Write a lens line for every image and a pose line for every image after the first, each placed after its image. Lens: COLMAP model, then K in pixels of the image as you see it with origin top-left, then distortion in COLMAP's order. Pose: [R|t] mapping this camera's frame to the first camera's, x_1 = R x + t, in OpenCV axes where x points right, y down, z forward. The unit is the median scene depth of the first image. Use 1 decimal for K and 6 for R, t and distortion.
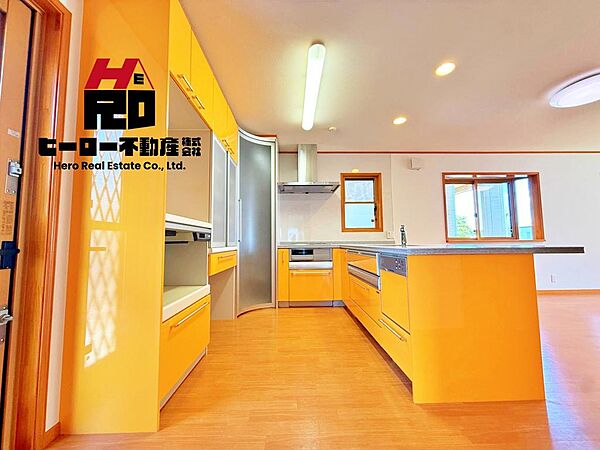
lens RADIAL K [[240.0, 0, 297.5], [0, 240.0, 224.2], [0, 0, 1]] dist [-0.000065, -0.000375]
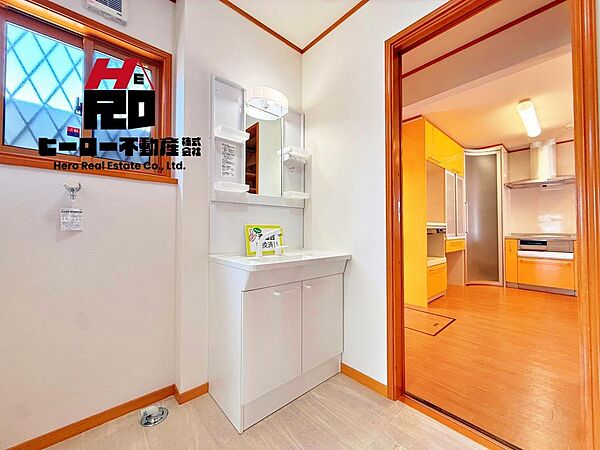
lens RADIAL K [[240.0, 0, 297.5], [0, 240.0, 224.2], [0, 0, 1]] dist [-0.000065, -0.000375]
pose [[0.648736, -0.005056, -0.760997, 0.161736], [0.050108, 0.998092, 0.036085, -0.068109], [0.759362, -0.061542, 0.647752, -0.576628]]
